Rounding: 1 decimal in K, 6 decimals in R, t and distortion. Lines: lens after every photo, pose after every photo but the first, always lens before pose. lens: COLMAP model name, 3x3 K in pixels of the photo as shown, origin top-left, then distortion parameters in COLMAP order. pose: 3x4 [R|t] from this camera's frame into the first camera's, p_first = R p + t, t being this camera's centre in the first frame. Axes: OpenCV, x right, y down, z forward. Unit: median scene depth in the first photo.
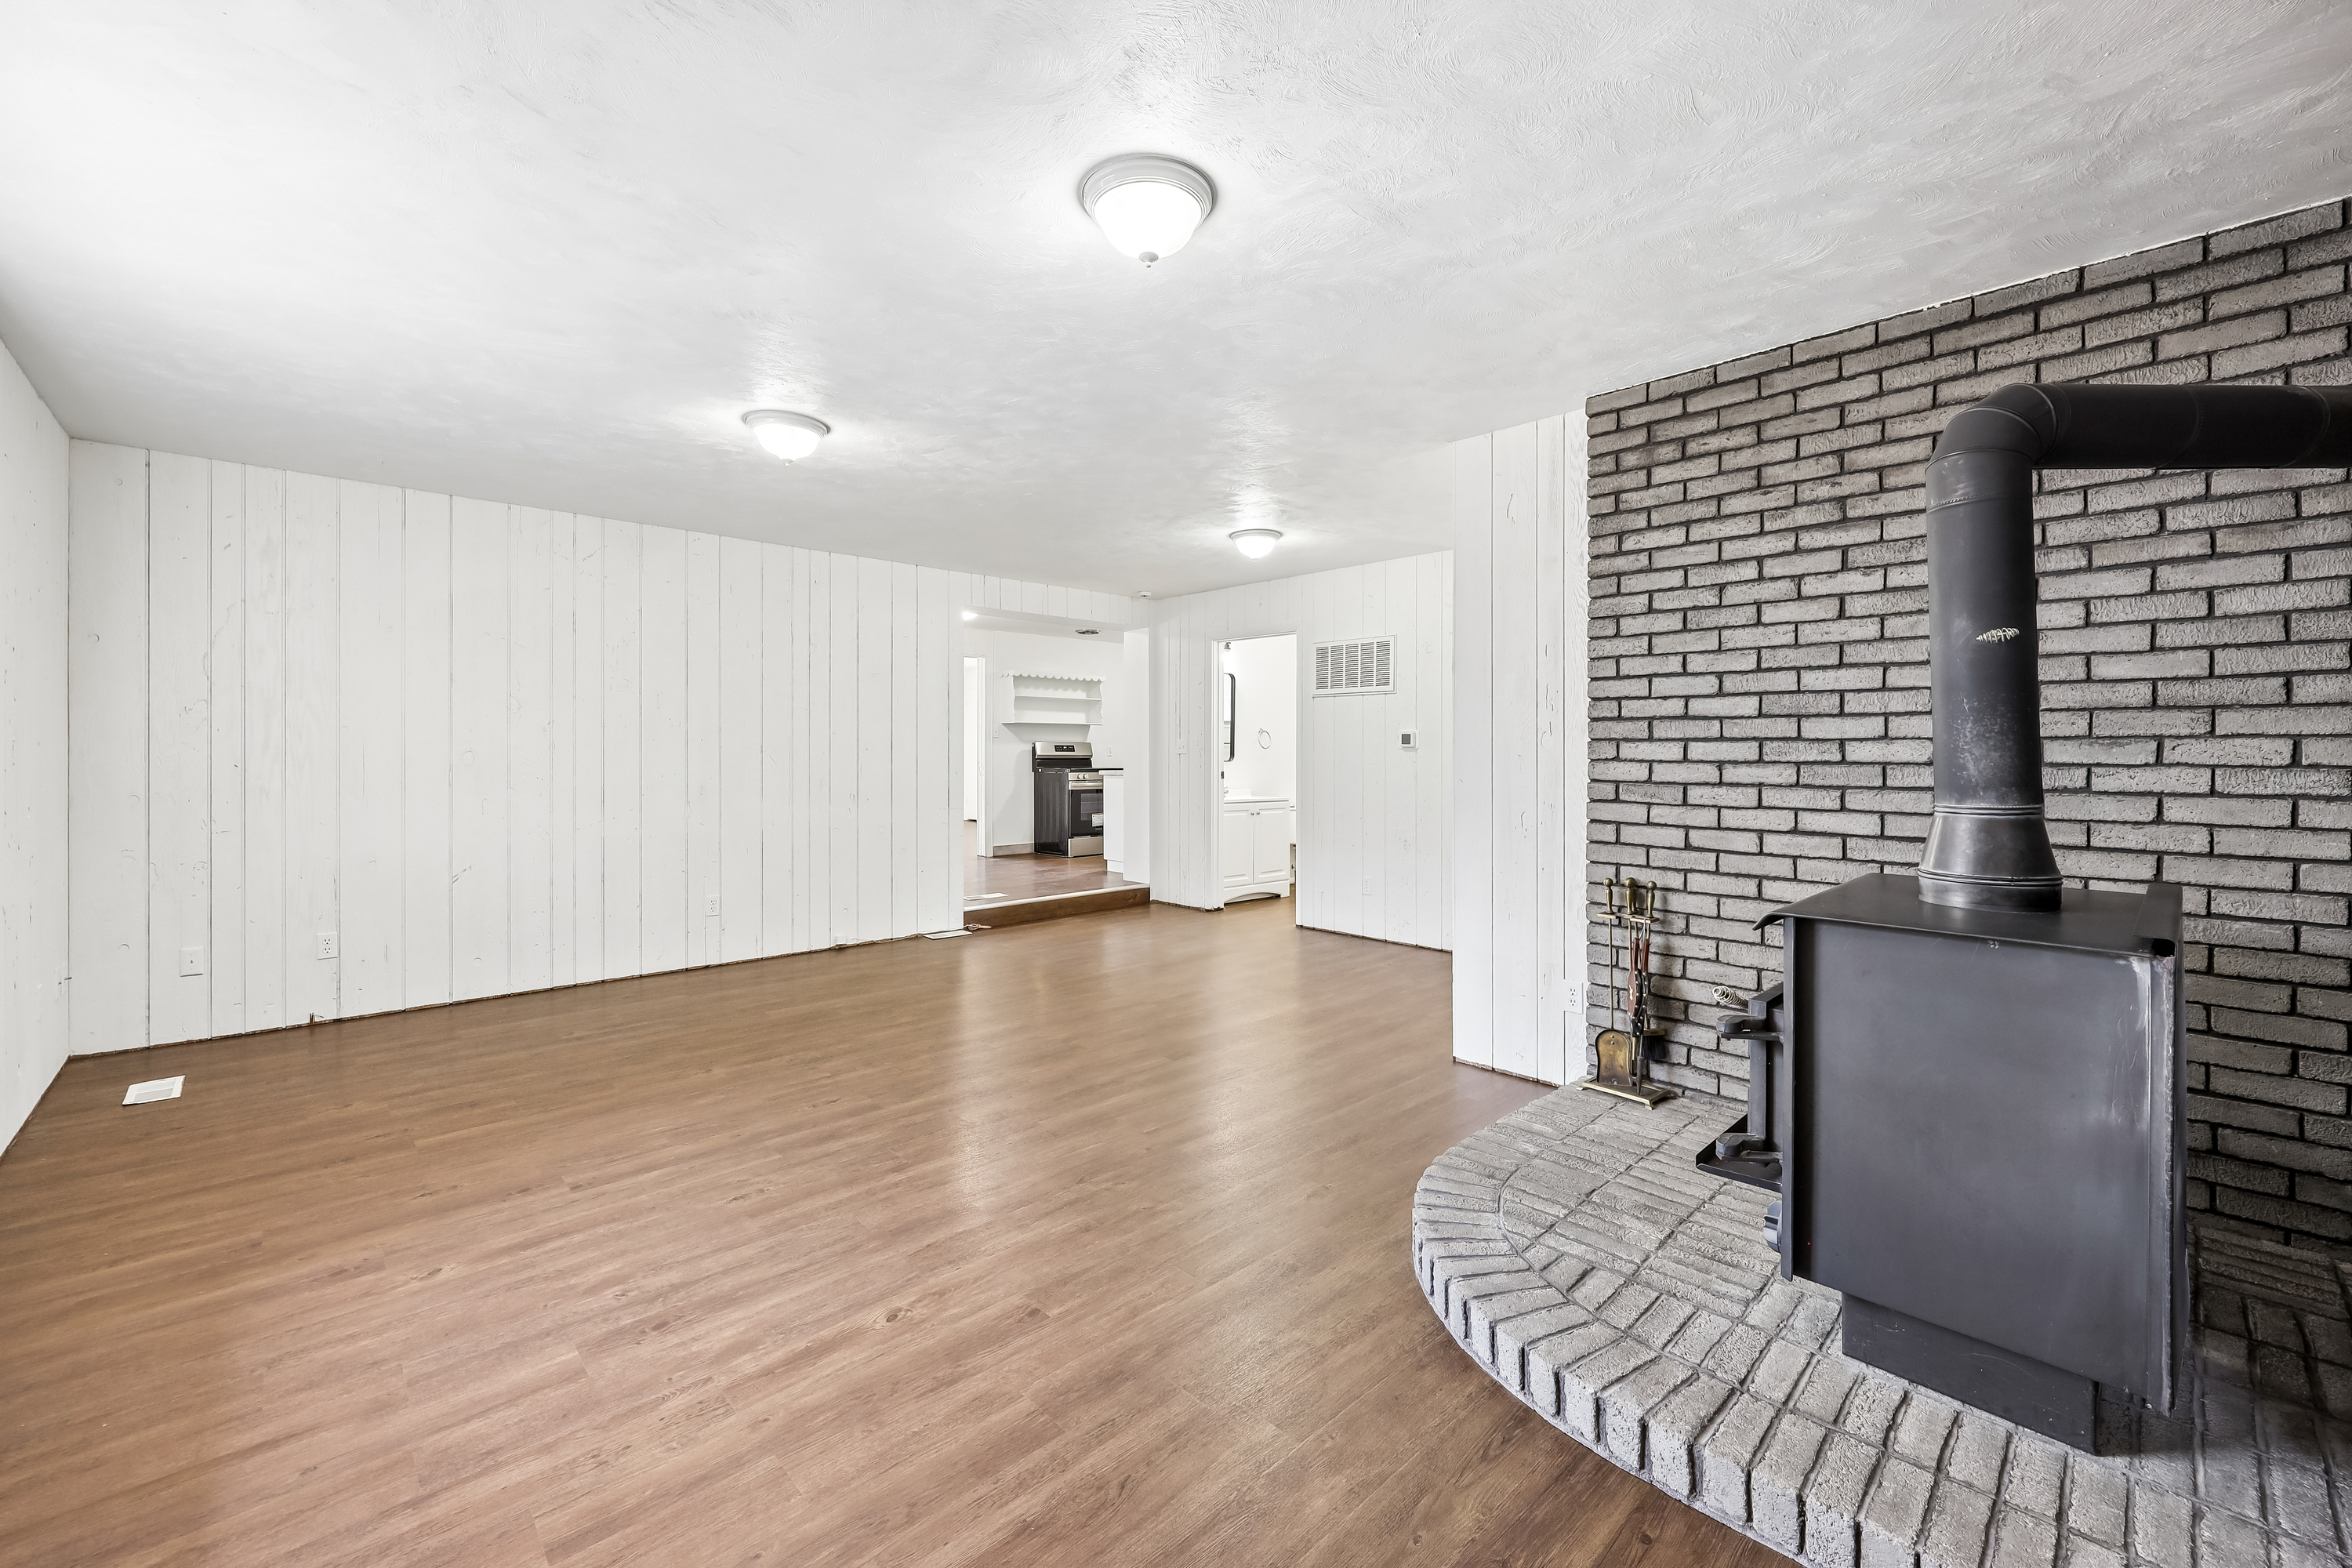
lens RADIAL K [[933.9, 0, 1177.6], [0, 933.9, 768.3], [0, 0, 1]] dist [-0.003824, 0.000780]
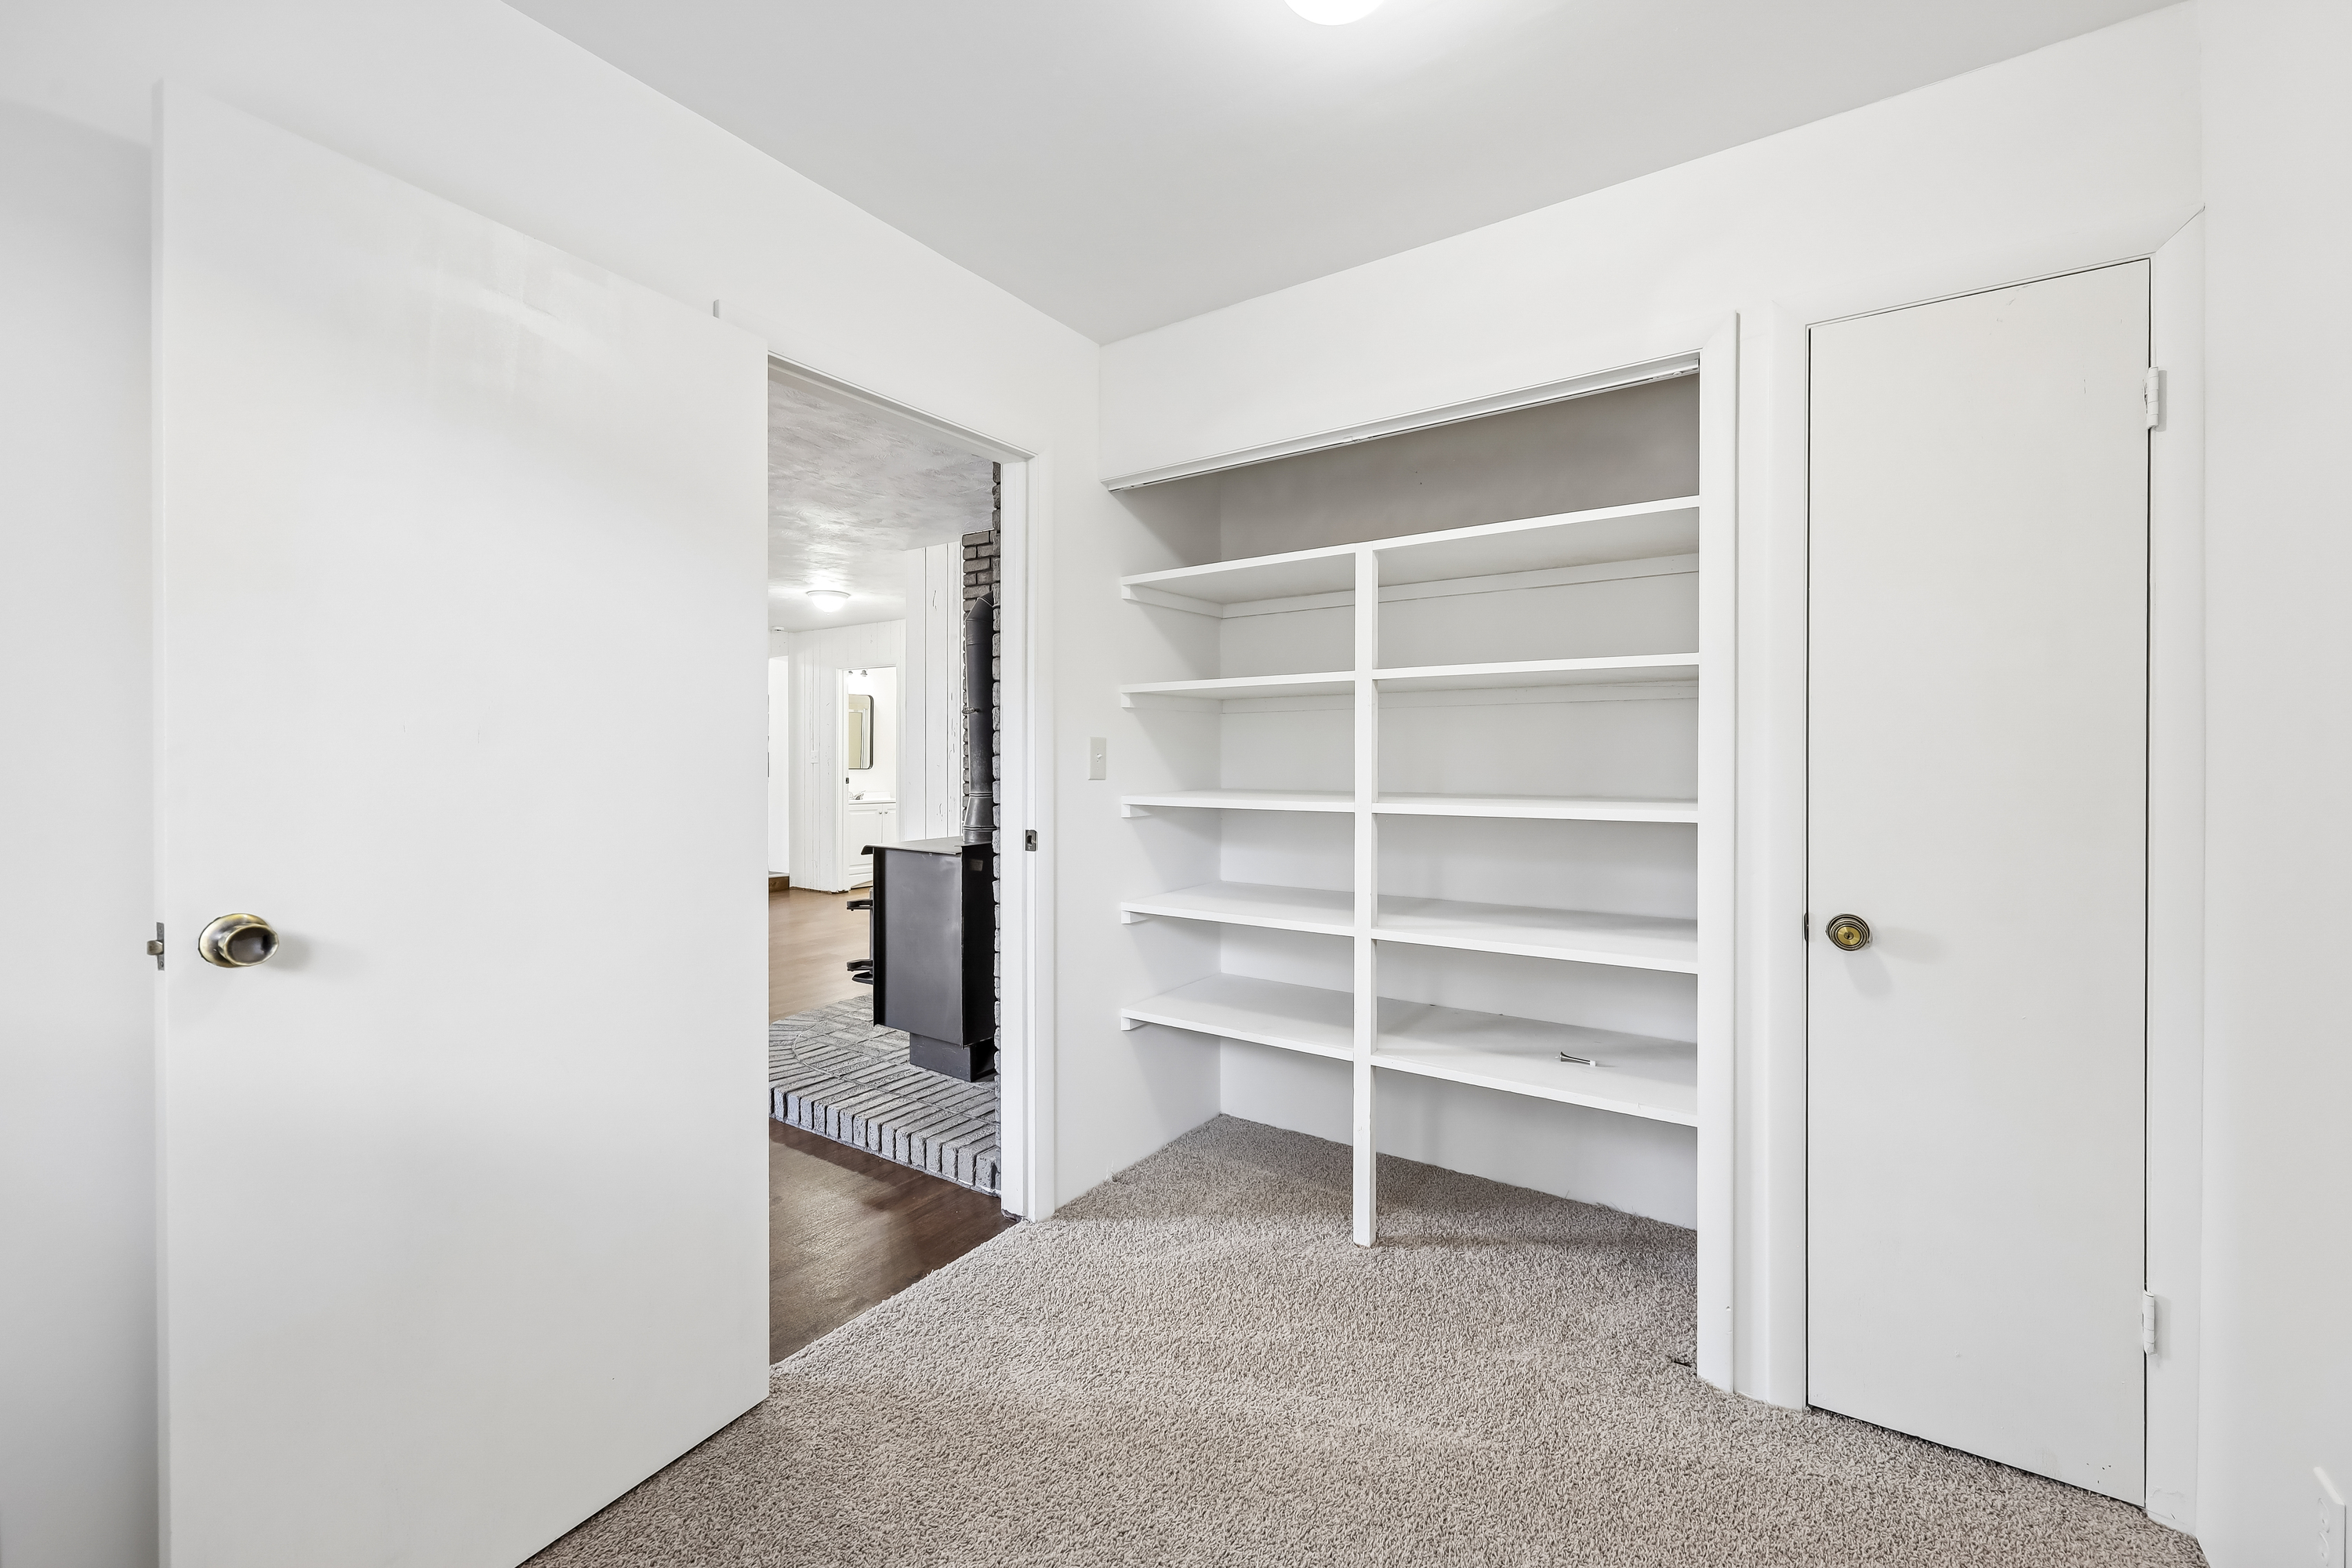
lens RADIAL K [[933.9, 0, 1172.9], [0, 933.9, 774.8], [0, 0, 1]] dist [-0.003824, 0.000780]
pose [[0.977615, -0.003422, 0.210373, 0.409055], [0.003328, 0.999994, 0.000804, 0.001067], [-0.210374, -0.000085, 0.977621, -0.532000]]
